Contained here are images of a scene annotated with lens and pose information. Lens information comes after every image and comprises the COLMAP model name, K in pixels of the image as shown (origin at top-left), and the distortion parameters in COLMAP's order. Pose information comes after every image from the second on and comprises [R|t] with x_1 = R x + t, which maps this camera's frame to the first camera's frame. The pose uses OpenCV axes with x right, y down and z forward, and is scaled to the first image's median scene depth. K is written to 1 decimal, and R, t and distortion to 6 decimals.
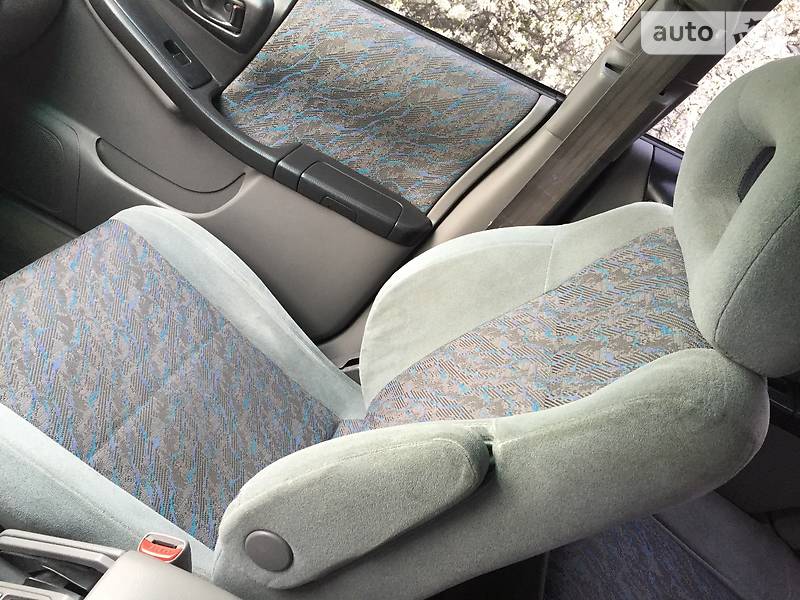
lens RADIAL K [[675.6, 0, 404.8], [0, 675.6, 299.2], [0, 0, 1]] dist [0.065755, -0.073177]
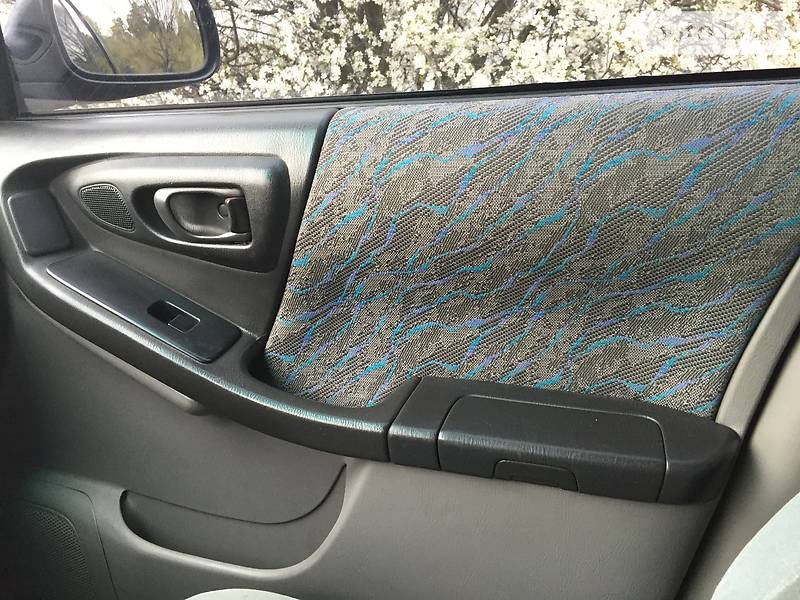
lens RADIAL K [[675.6, 0, 405.8], [0, 675.6, 297.8], [0, 0, 1]] dist [0.065755, -0.073177]
pose [[0.907119, -0.391784, -0.153753, -0.056491], [0.327989, 0.886987, -0.325079, -0.118355], [0.263738, 0.244456, 0.933104, 0.497100]]
